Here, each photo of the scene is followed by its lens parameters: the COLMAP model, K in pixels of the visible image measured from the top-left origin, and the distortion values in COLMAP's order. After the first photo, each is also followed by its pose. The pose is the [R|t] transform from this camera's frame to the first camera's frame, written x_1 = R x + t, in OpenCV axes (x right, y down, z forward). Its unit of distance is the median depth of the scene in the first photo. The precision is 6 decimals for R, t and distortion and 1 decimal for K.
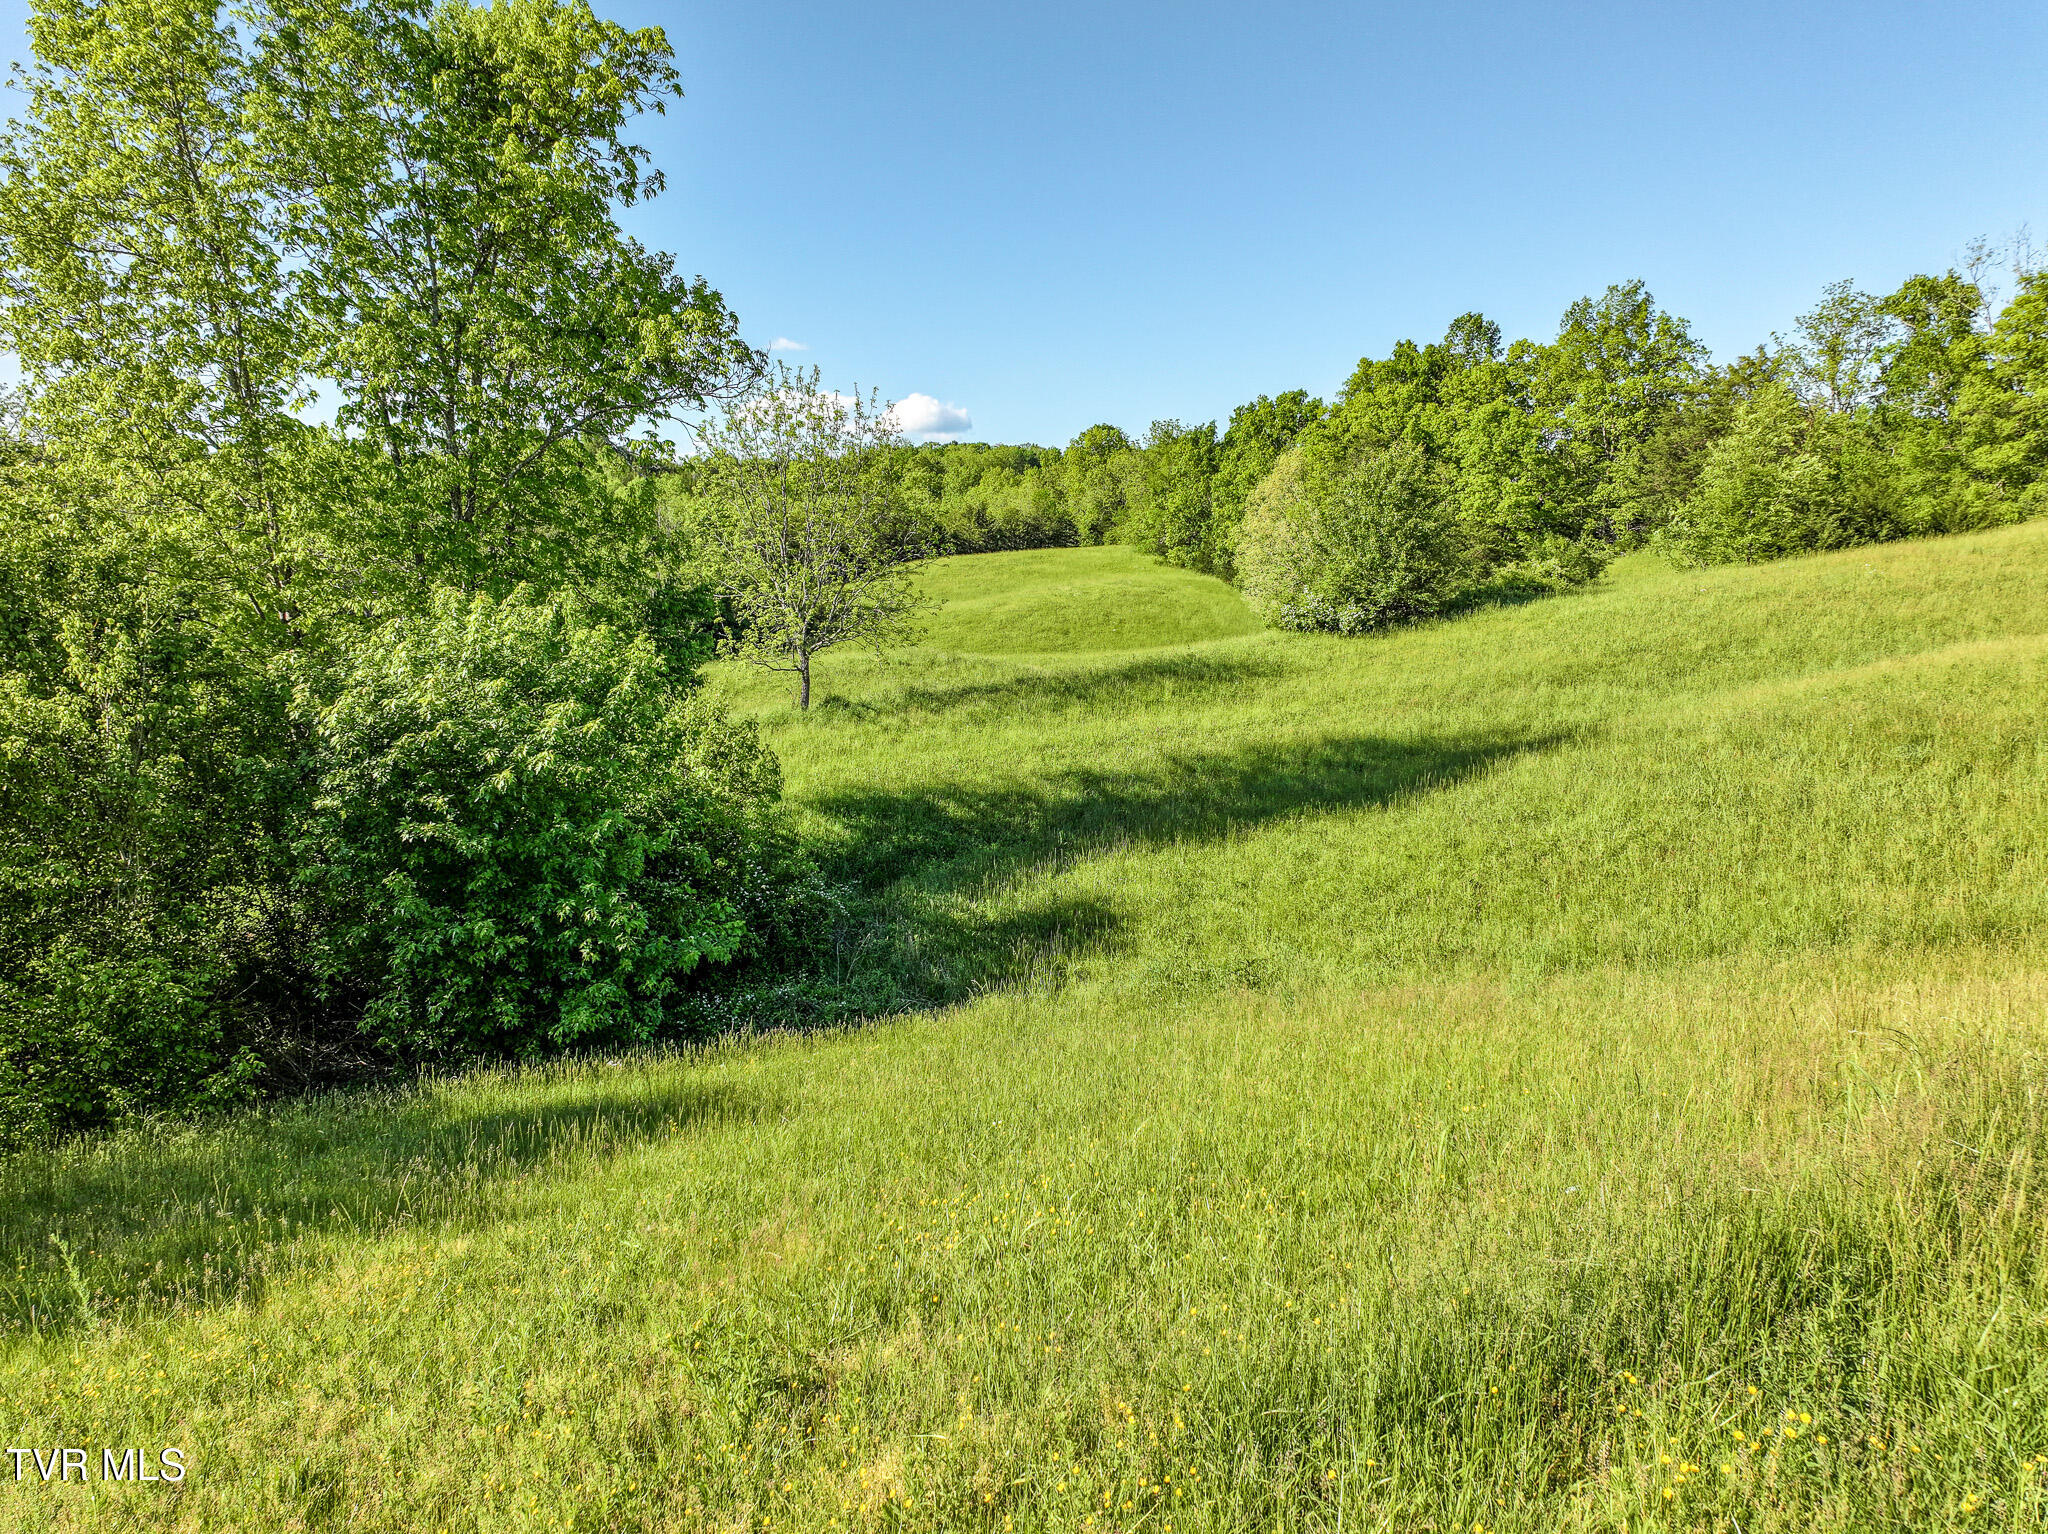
lens RADIAL K [[1449.8, 0, 1026.0], [0, 1449.8, 773.0], [0, 0, 1]] dist [-0.004902, 0.026421]
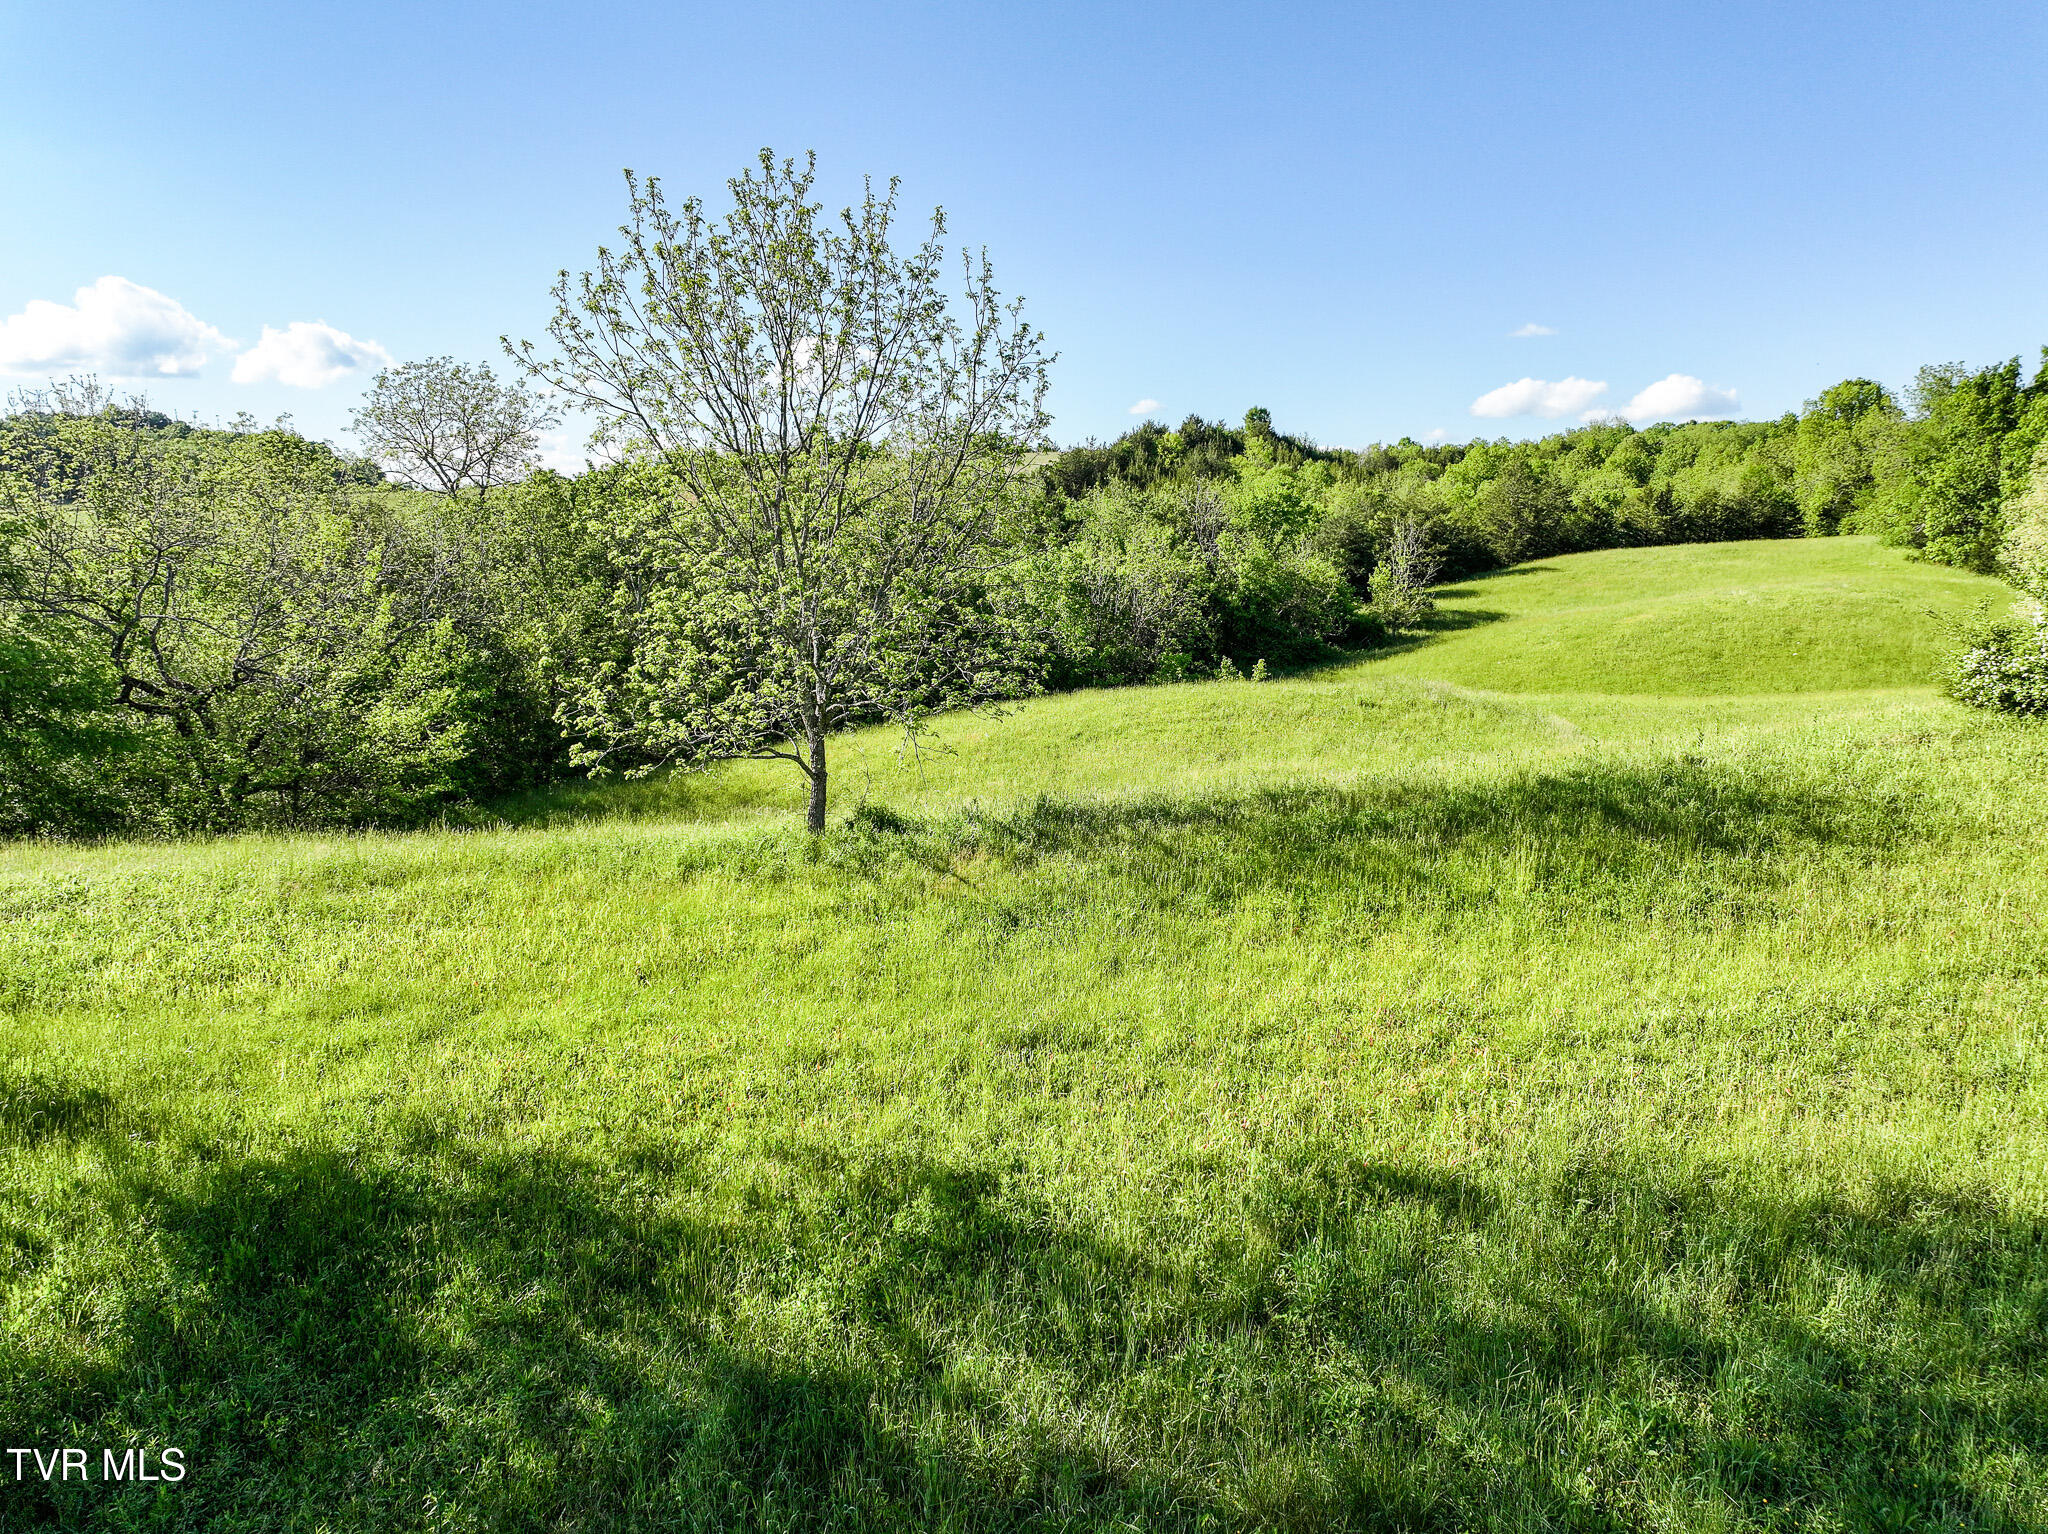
lens RADIAL K [[1449.8, 0, 1036.8], [0, 1449.8, 764.5], [0, 0, 1]] dist [-0.004902, 0.026421]
pose [[0.888343, 0.067873, -0.454137, 0.036259], [-0.069093, 0.997513, 0.013930, -0.019118], [0.453953, 0.019003, 0.890823, 0.135199]]
